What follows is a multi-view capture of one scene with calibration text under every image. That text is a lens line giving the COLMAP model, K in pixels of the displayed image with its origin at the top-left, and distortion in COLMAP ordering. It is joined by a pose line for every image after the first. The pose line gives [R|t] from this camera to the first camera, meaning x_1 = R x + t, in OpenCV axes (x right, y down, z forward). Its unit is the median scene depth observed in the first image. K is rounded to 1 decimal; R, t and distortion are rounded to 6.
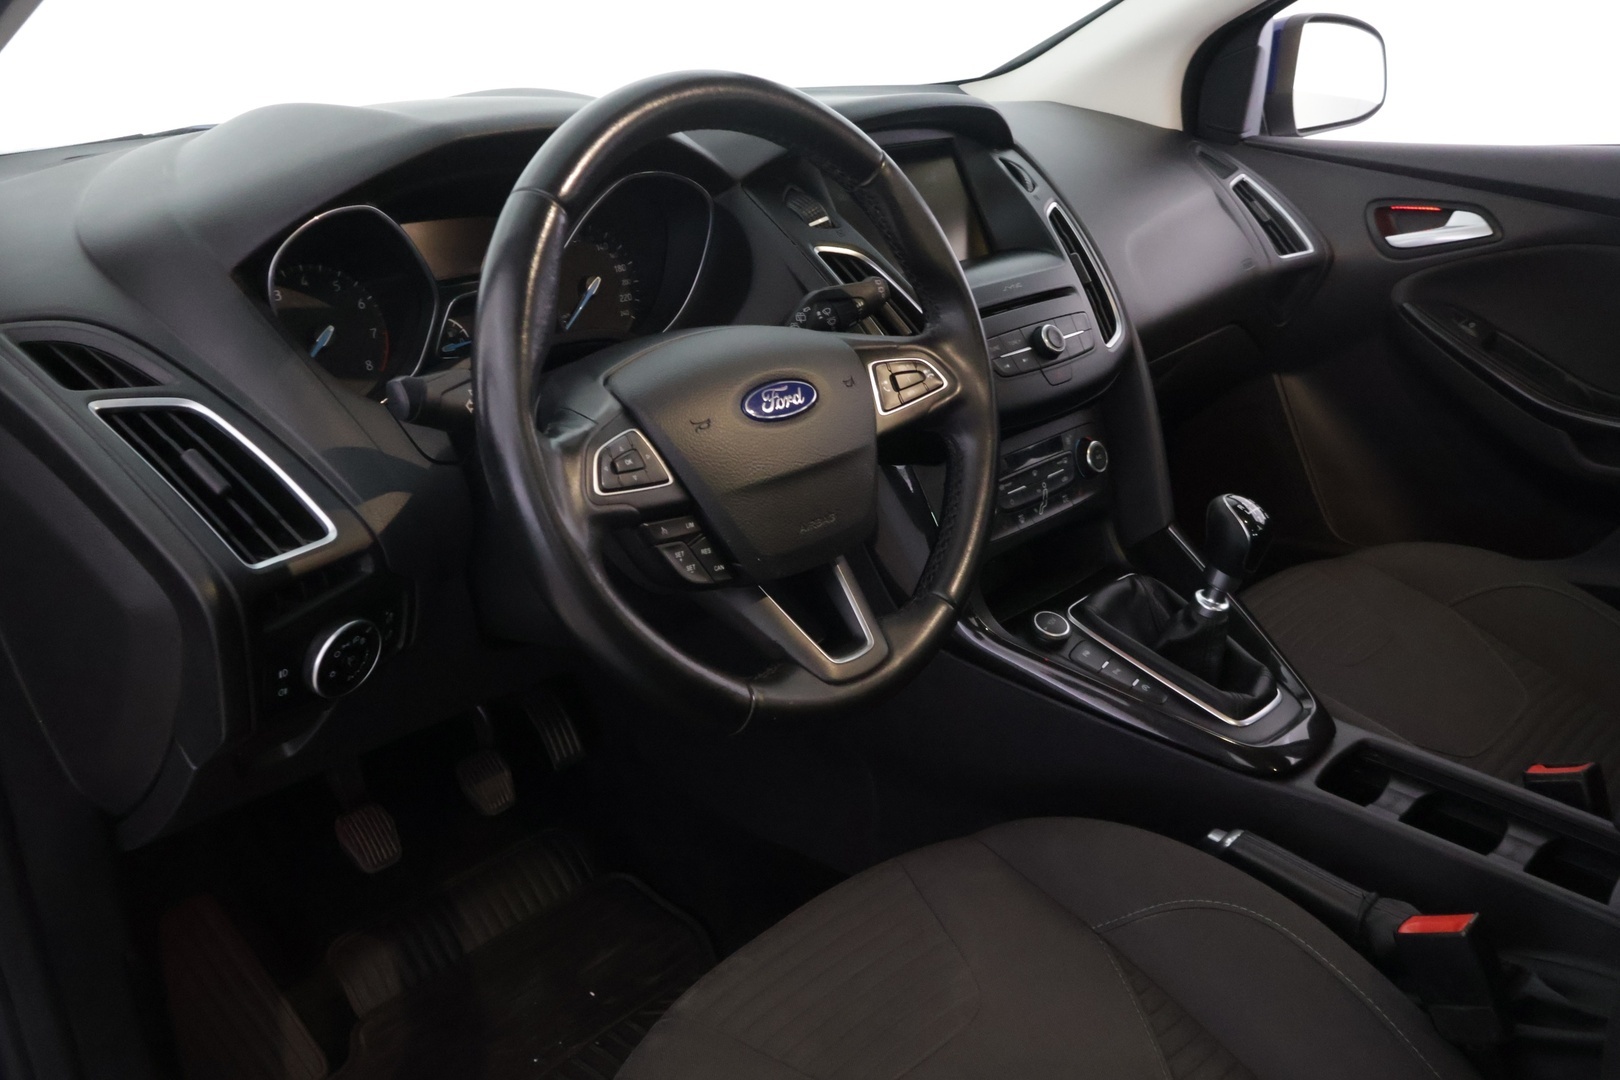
lens RADIAL K [[1364.4, 0, 821.7], [0, 1364.4, 536.7], [0, 0, 1]] dist [-0.016297, 0.029255]
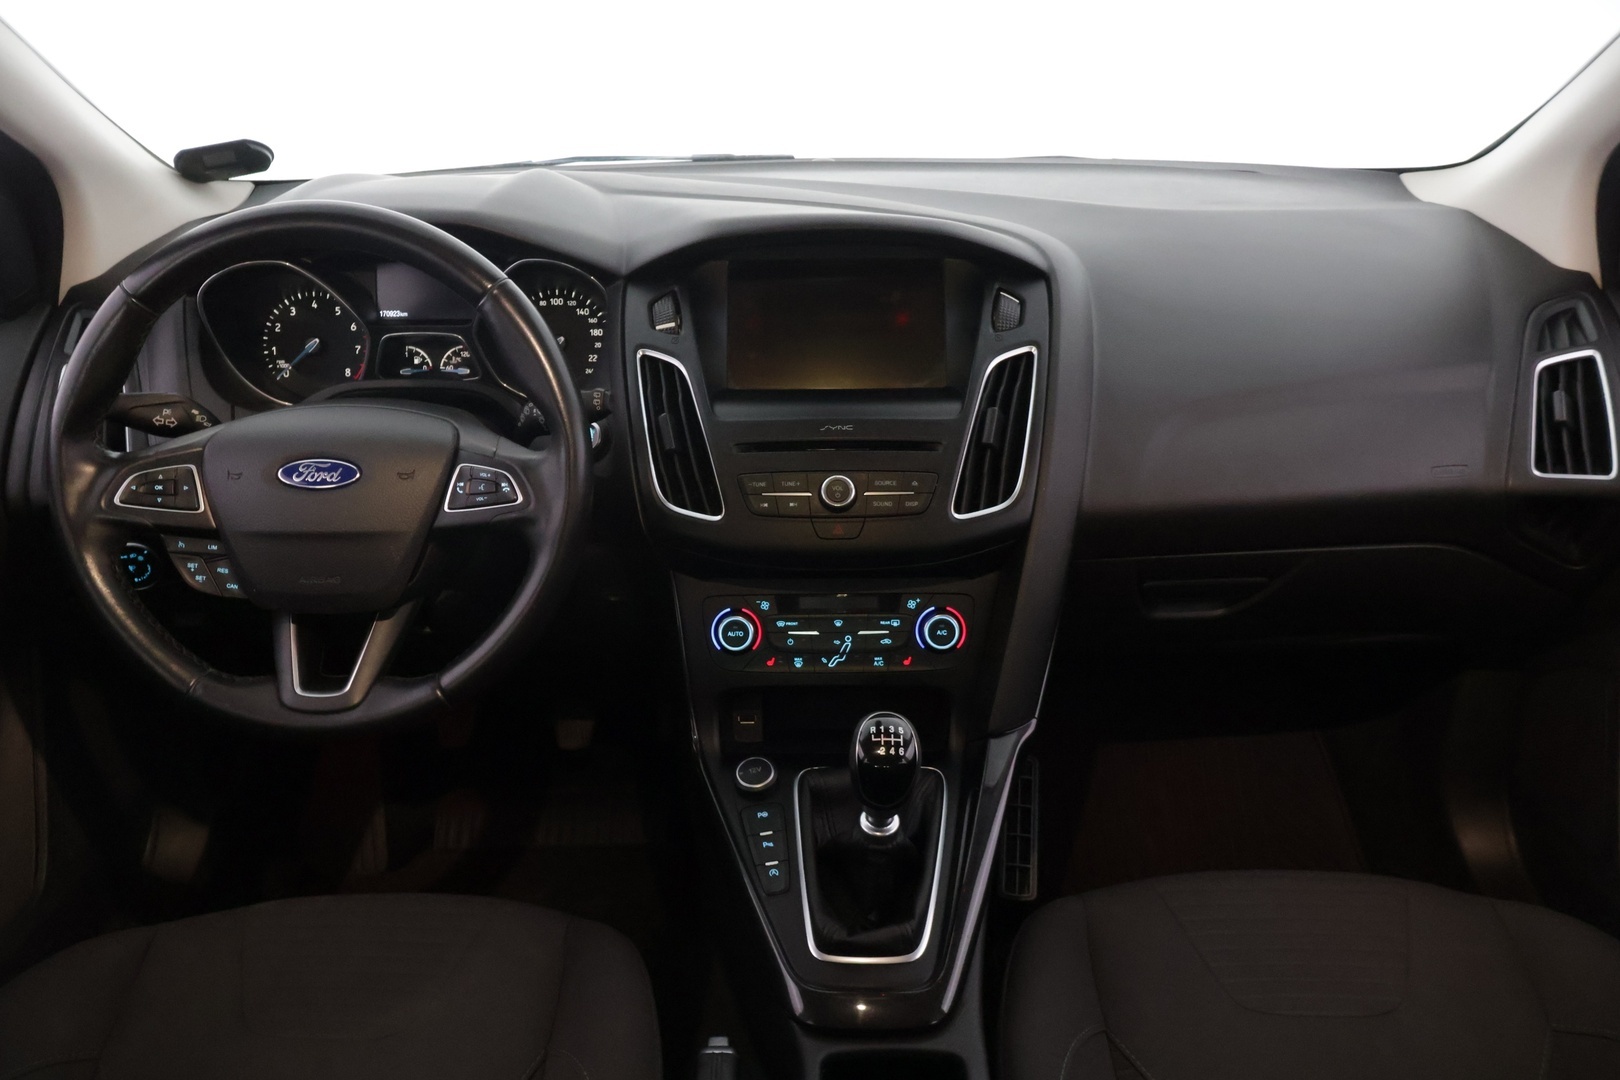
lens RADIAL K [[1364.4, 0, 808.7], [0, 1364.4, 544.8], [0, 0, 1]] dist [-0.016297, 0.029255]
pose [[0.680770, 0.291637, -0.671938, 1.053558], [-0.265899, 0.953141, 0.144293, -0.316507], [0.682532, 0.080437, 0.726416, 0.398555]]
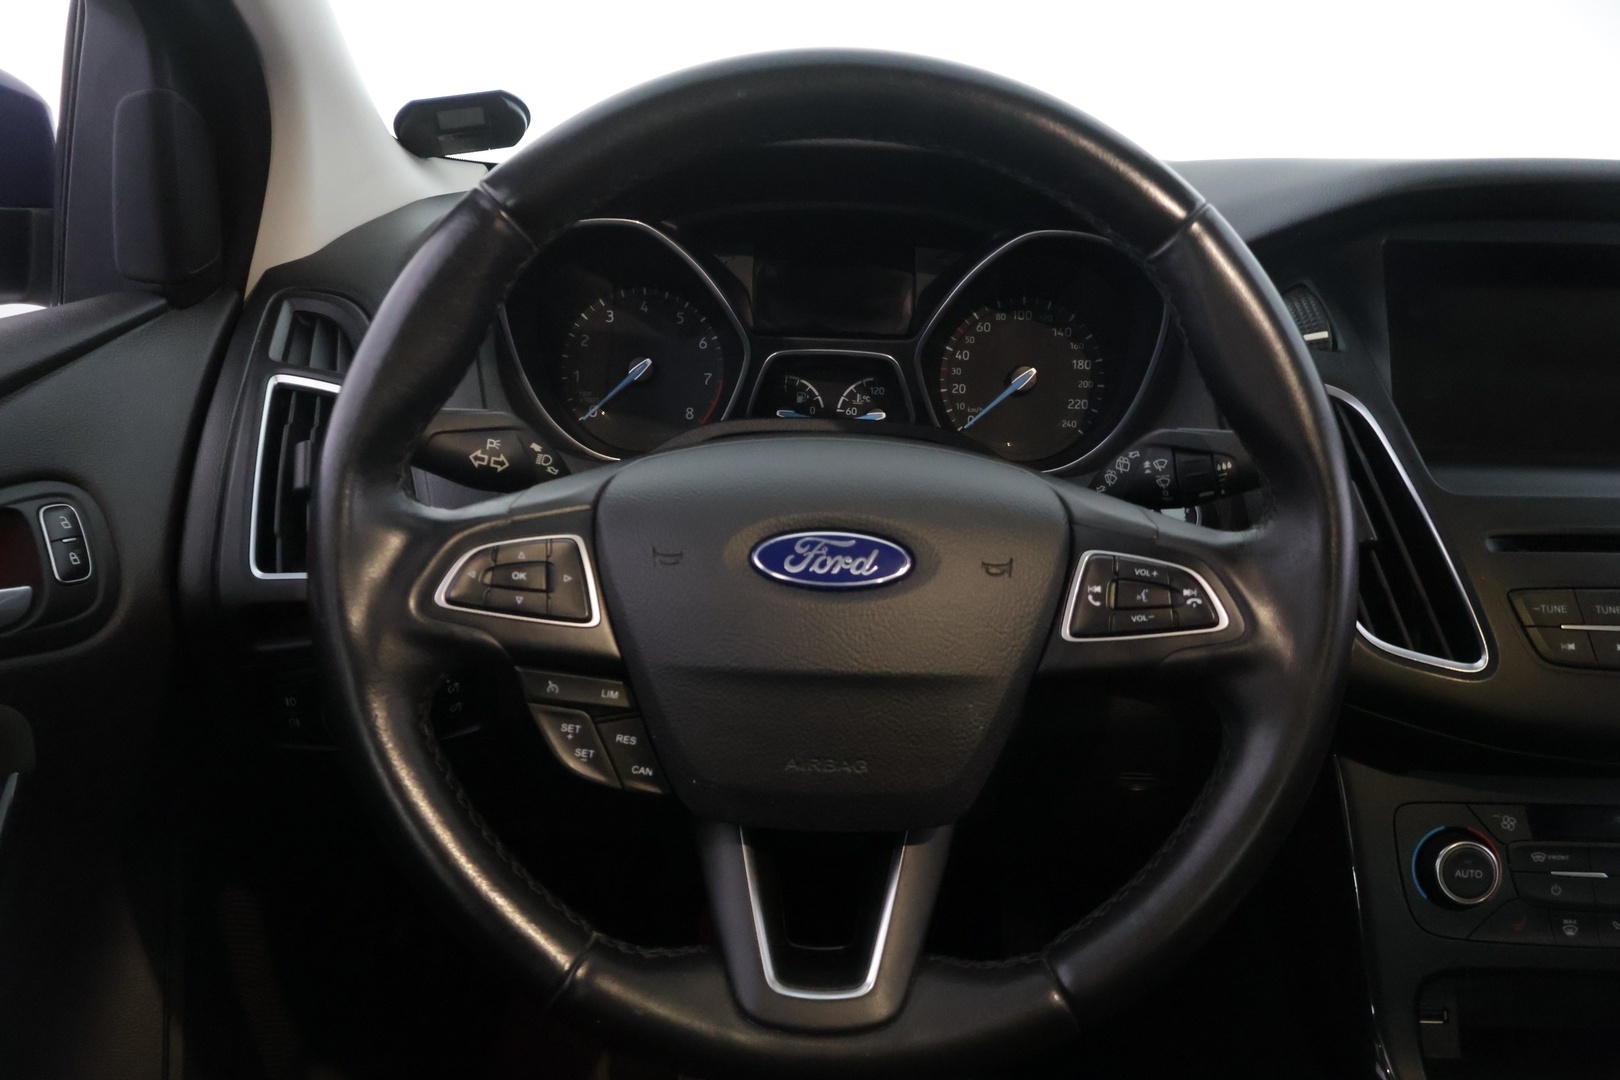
lens RADIAL K [[1364.4, 0, 804.3], [0, 1364.4, 541.9], [0, 0, 1]] dist [-0.016297, 0.029255]
pose [[0.672338, 0.247498, -0.697644, 0.381943], [-0.297411, 0.953354, 0.051591, -0.130451], [0.677871, 0.172800, 0.714585, 0.511426]]
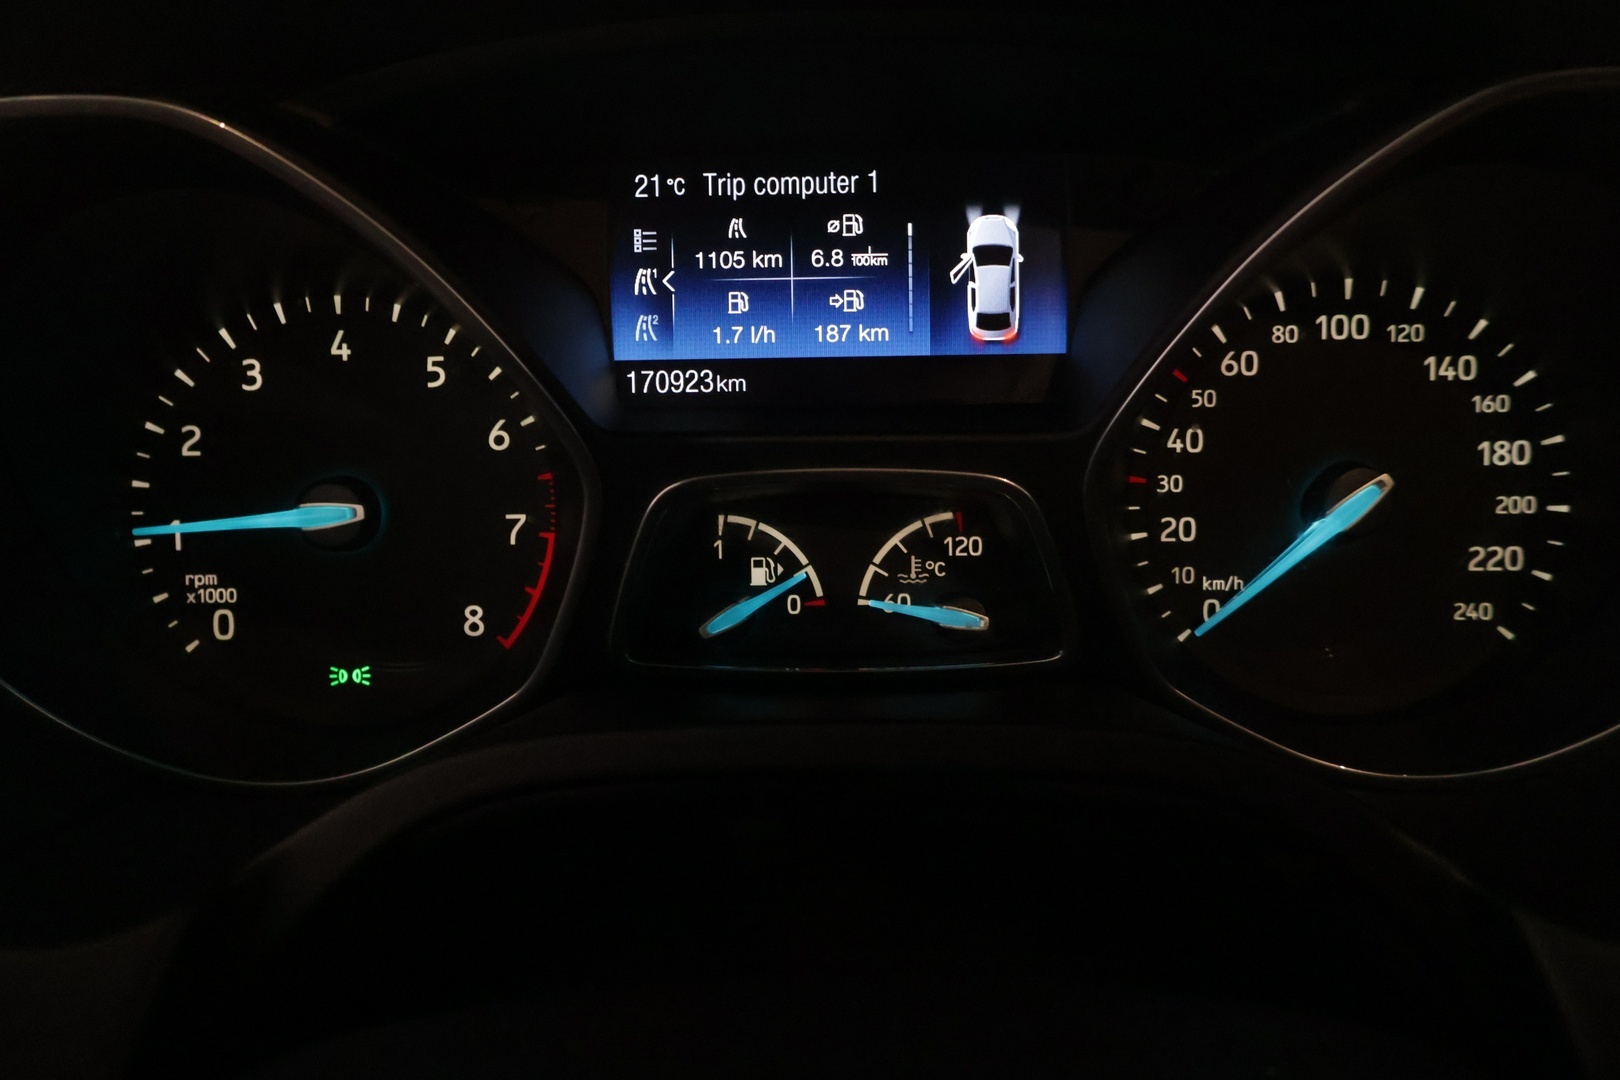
lens RADIAL K [[1364.4, 0, 800.5], [0, 1364.4, 544.2], [0, 0, 1]] dist [-0.016297, 0.029255]
pose [[0.675635, 0.259258, -0.690147, -0.064677], [-0.258333, 0.960029, 0.107740, -0.226958], [0.690494, 0.105494, 0.715604, 0.930303]]
